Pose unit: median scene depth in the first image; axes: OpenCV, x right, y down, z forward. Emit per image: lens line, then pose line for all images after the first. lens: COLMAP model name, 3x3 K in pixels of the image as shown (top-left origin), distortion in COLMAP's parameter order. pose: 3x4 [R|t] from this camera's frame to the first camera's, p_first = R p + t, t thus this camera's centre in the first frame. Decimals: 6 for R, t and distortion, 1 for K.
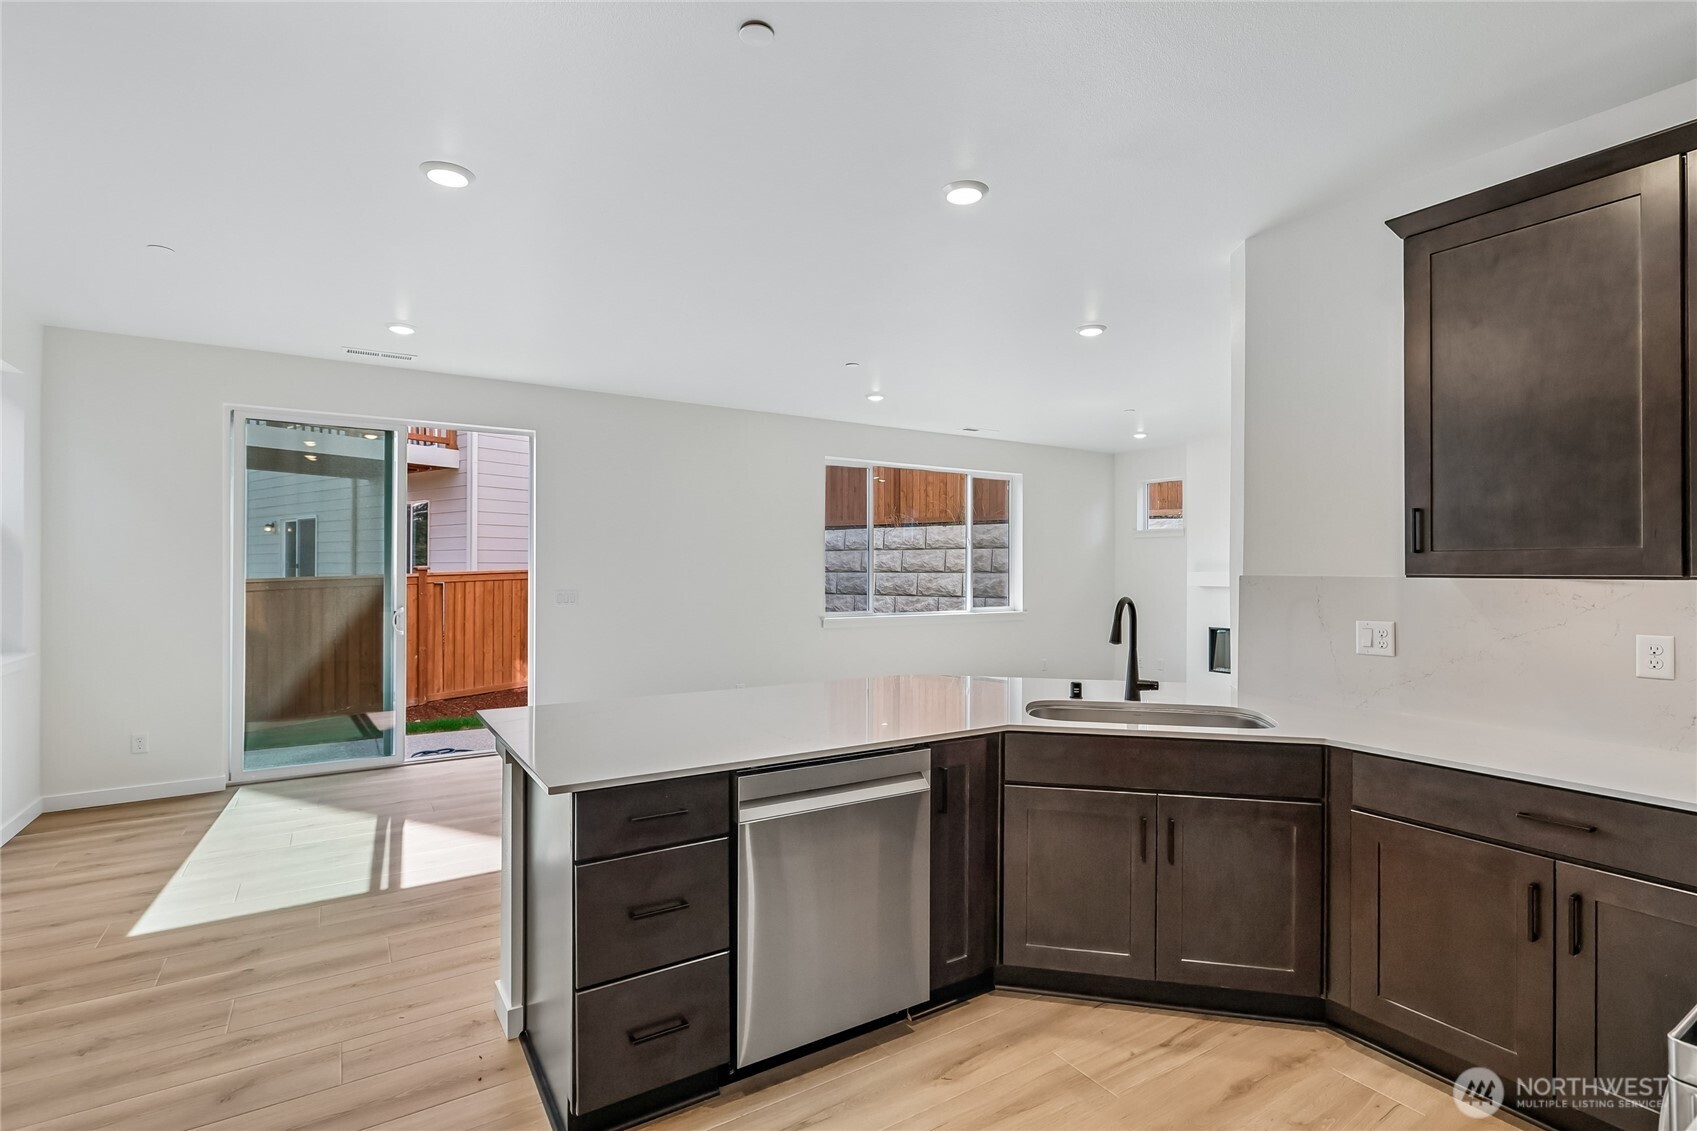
lens RADIAL K [[778.7, 0, 859.4], [0, 778.7, 570.0], [0, 0, 1]] dist [-0.003350, 0.000603]
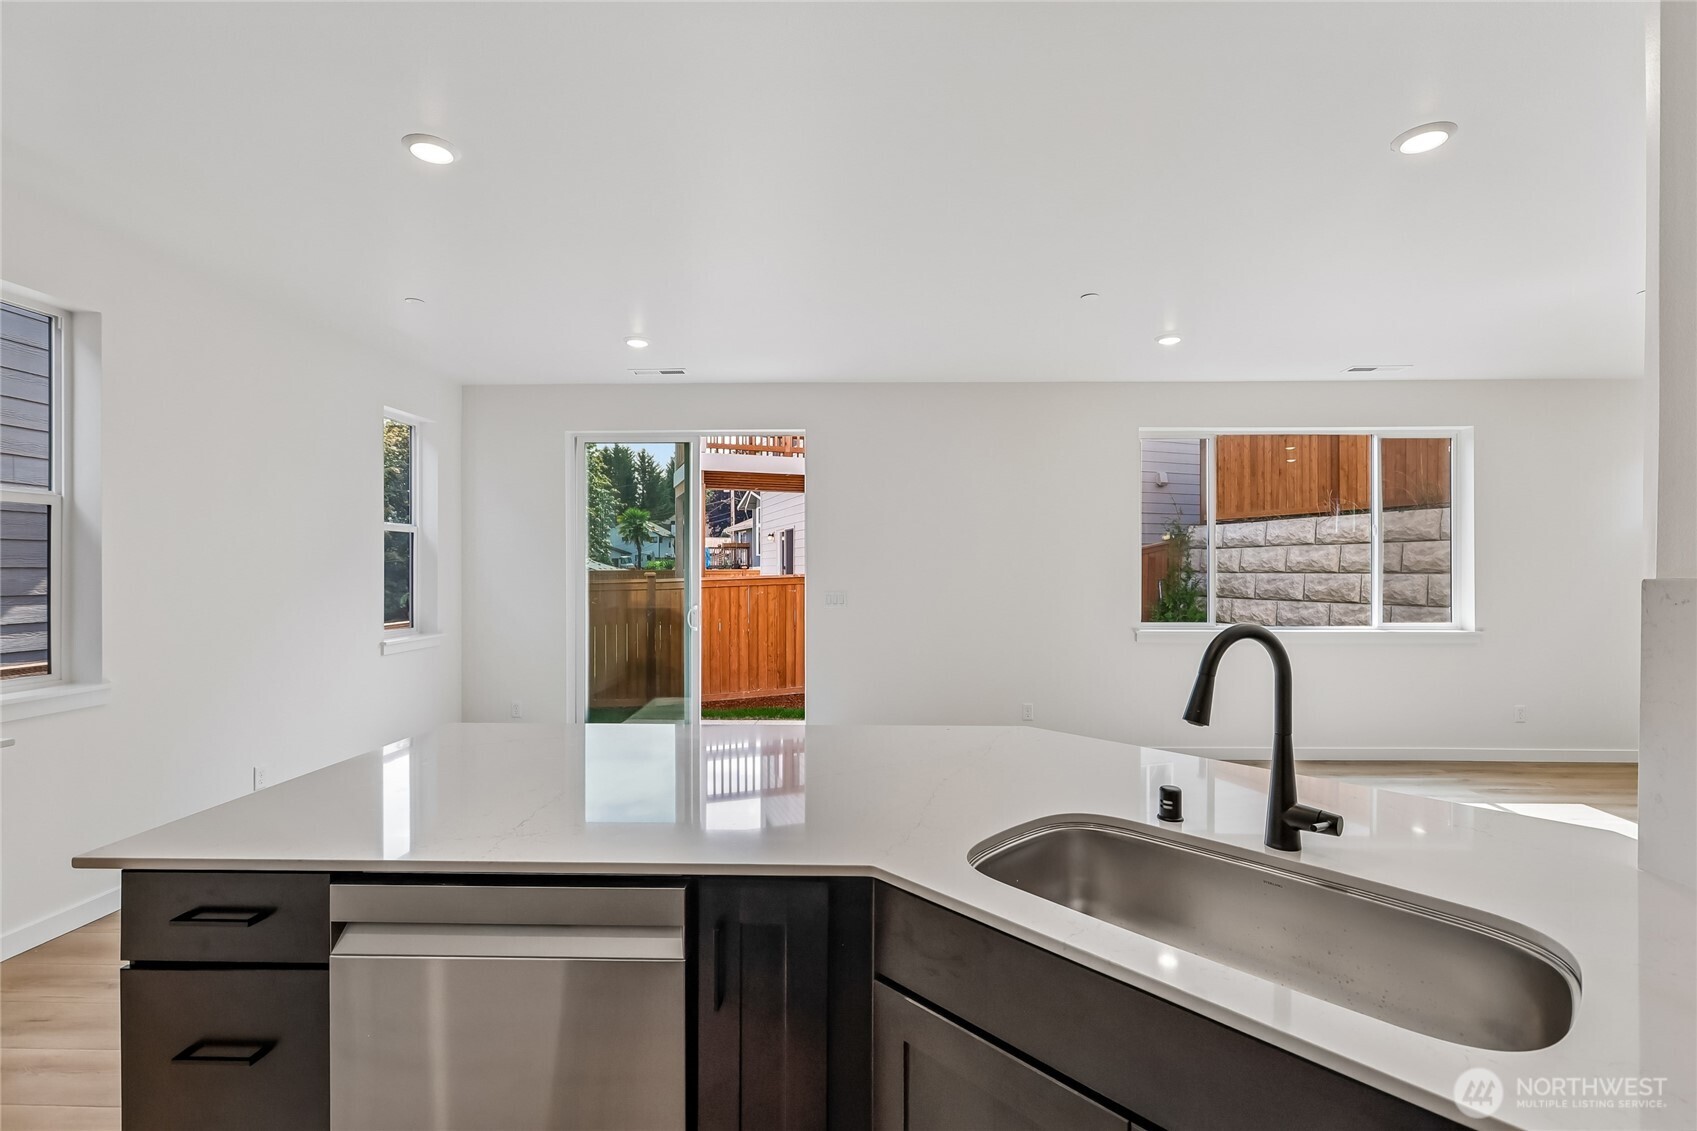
lens RADIAL K [[761.7, 0, 879.8], [0, 761.7, 568.2], [0, 0, 1]] dist [-0.004337, 0.002218]
pose [[0.836475, -0.002789, -0.547997, 0.144974], [0.000873, 0.999993, -0.003757, 0.001119], [0.548004, 0.002665, 0.836472, 0.178106]]
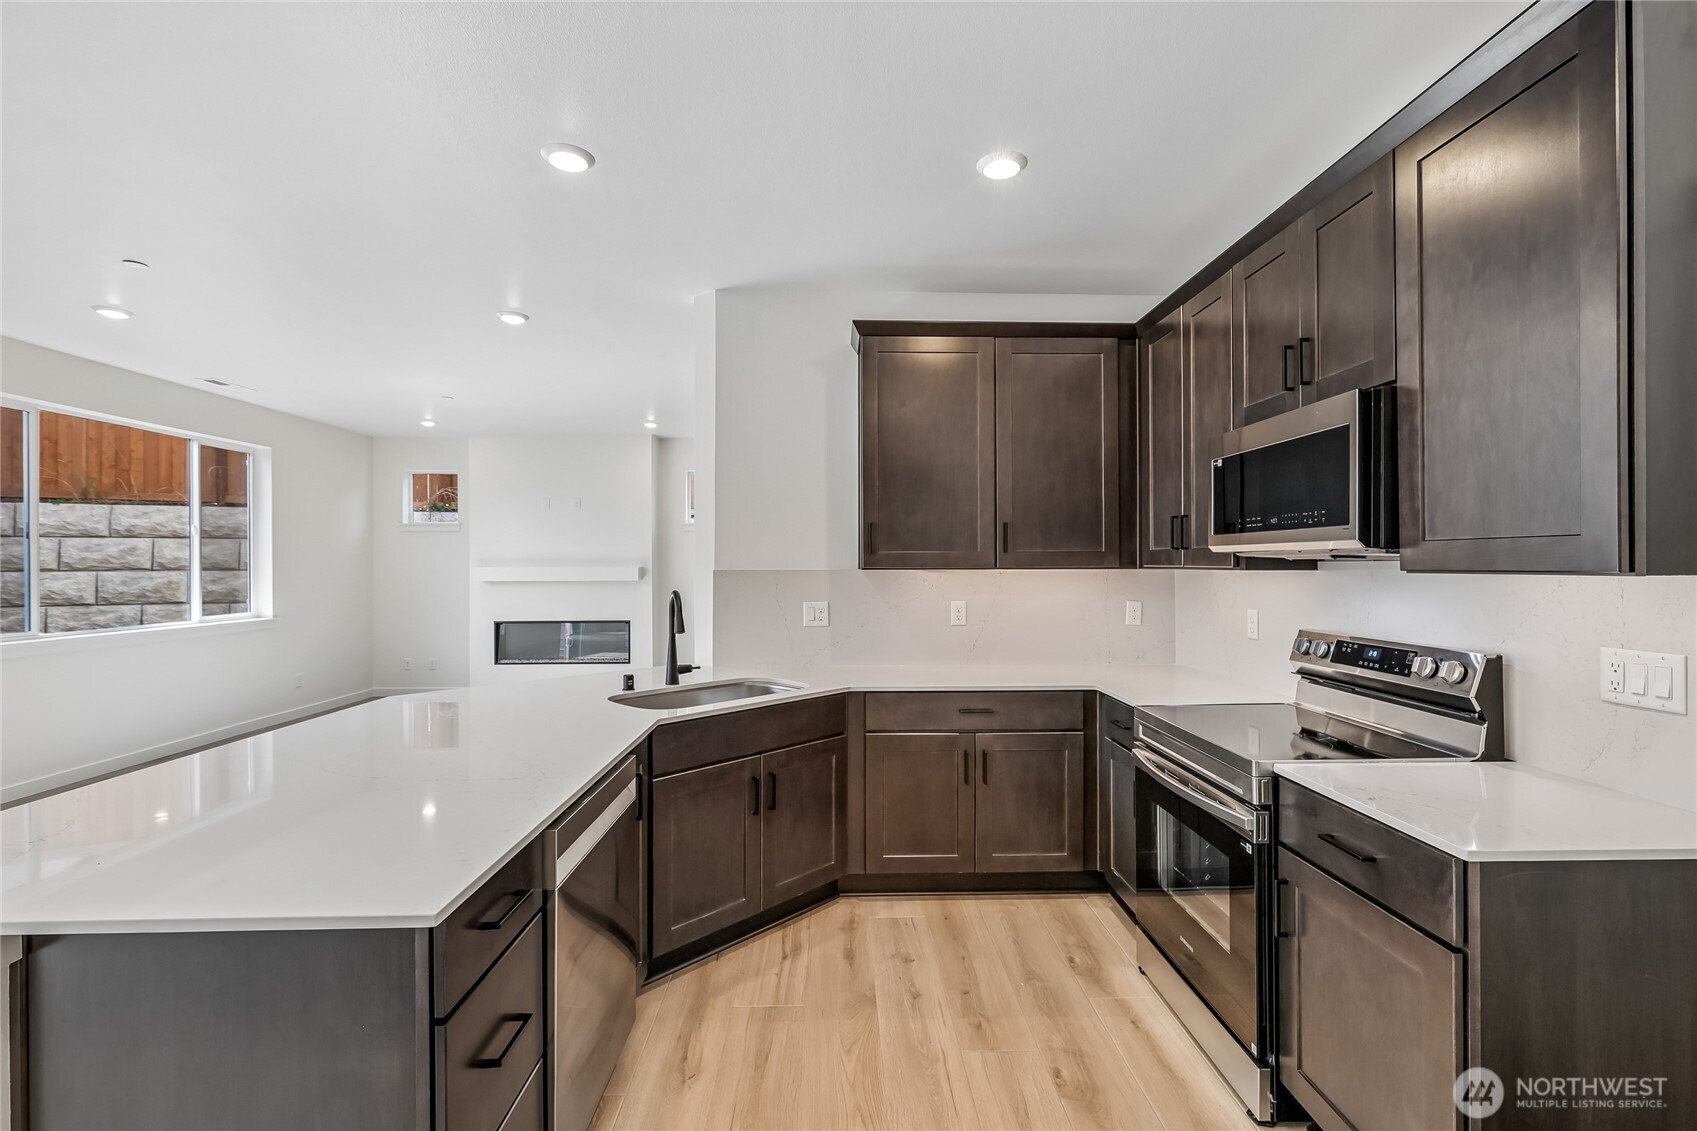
lens RADIAL K [[761.7, 0, 844.4], [0, 761.7, 573.0], [0, 0, 1]] dist [-0.004337, 0.002218]
pose [[0.523321, -0.011289, 0.852061, -0.158406], [0.003360, 0.999932, 0.011184, -0.000274], [-0.852129, -0.002990, 0.523324, 0.084857]]
